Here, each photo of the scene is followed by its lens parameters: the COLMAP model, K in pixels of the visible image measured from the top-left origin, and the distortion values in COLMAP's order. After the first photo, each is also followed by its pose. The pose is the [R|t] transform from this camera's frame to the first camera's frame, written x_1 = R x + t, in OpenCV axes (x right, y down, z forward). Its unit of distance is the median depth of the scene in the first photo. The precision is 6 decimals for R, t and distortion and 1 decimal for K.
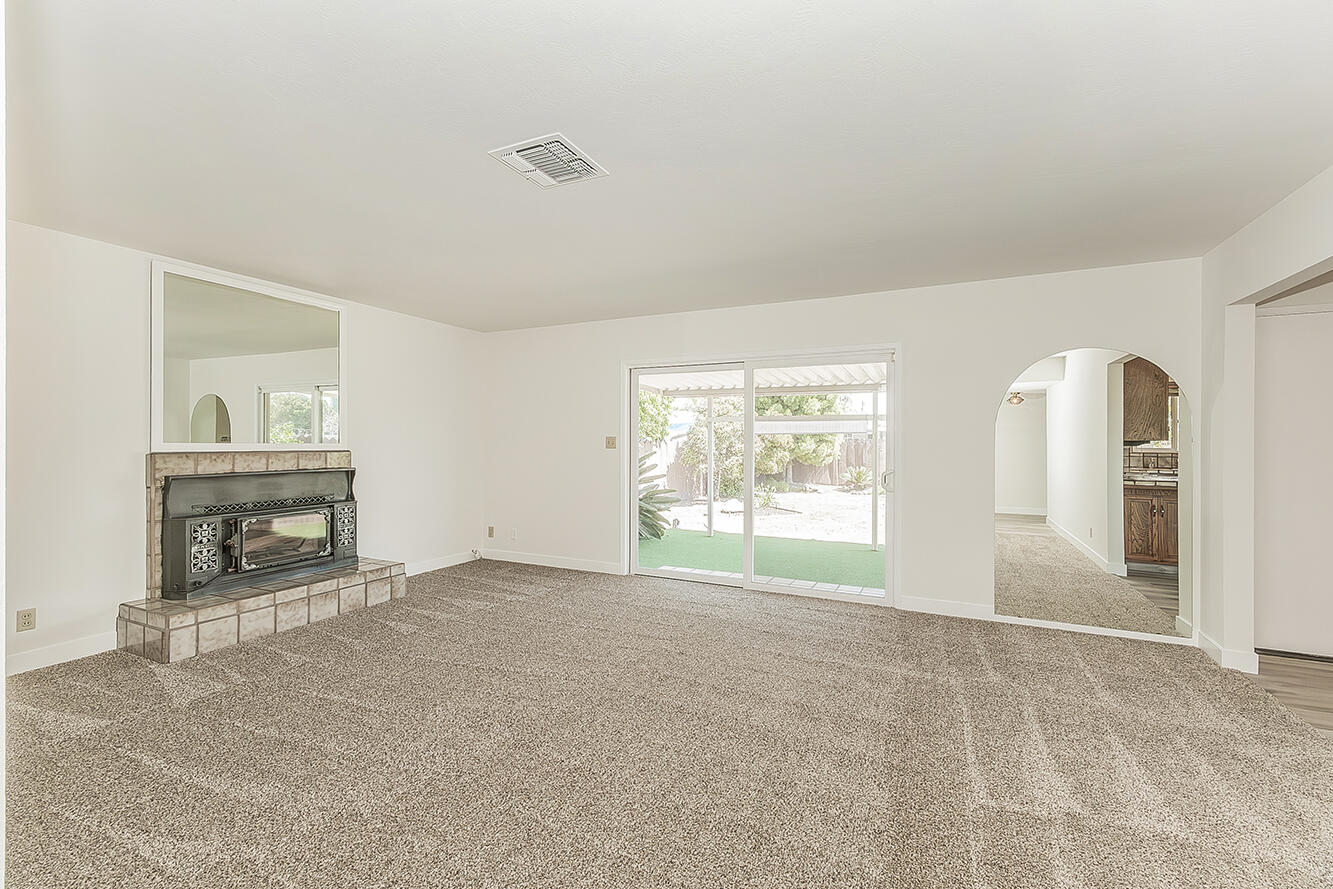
lens RADIAL K [[558.6, 0, 666.5], [0, 558.6, 444.5], [0, 0, 1]] dist [-0.000240, -0.000089]
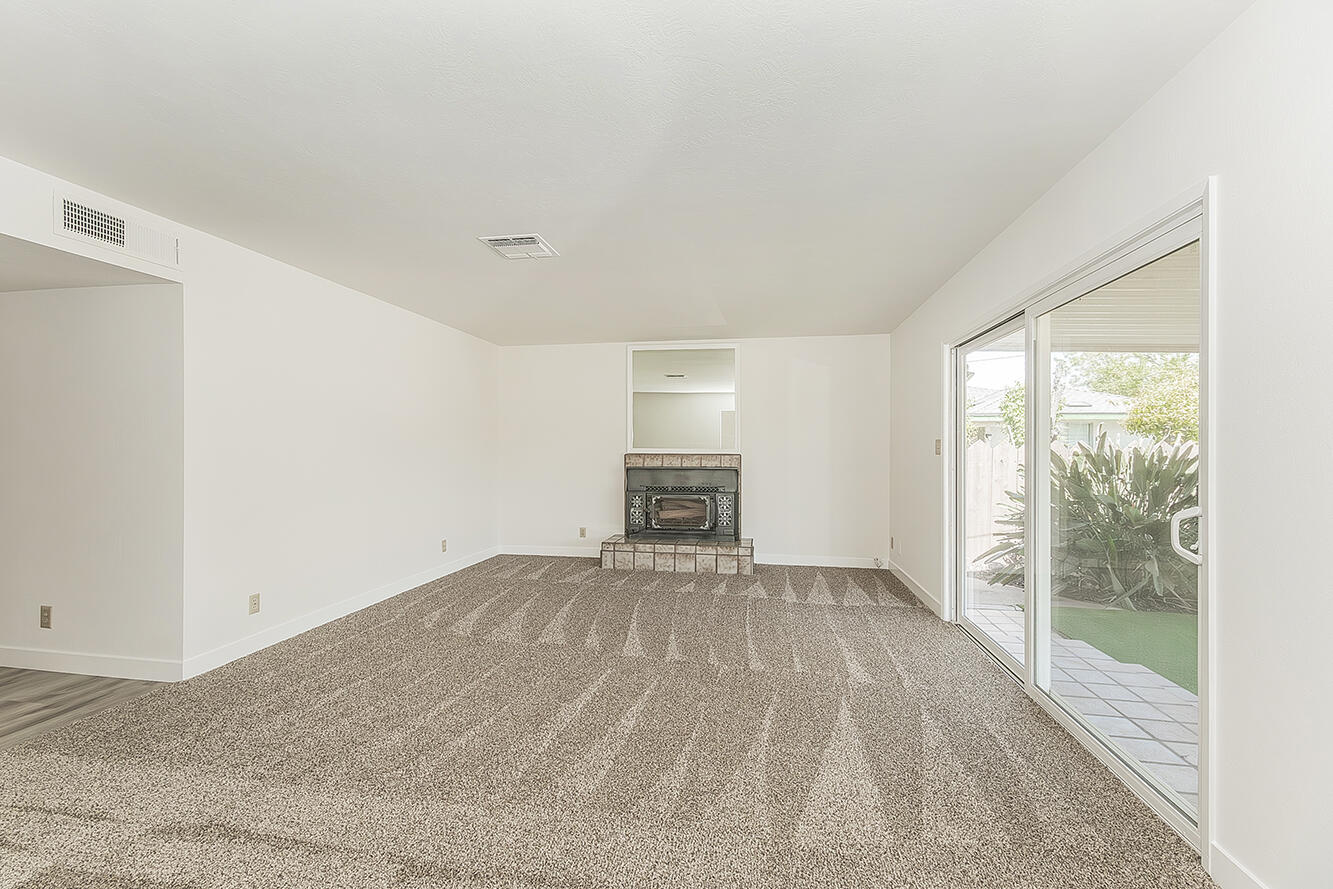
lens RADIAL K [[558.6, 0, 666.5], [0, 558.6, 444.5], [0, 0, 1]] dist [-0.000240, -0.000089]
pose [[0.271451, -0.004501, -0.962442, 0.752620], [-0.003865, 0.999976, -0.005767, -0.004198], [0.962444, 0.005285, 0.271427, 0.569607]]
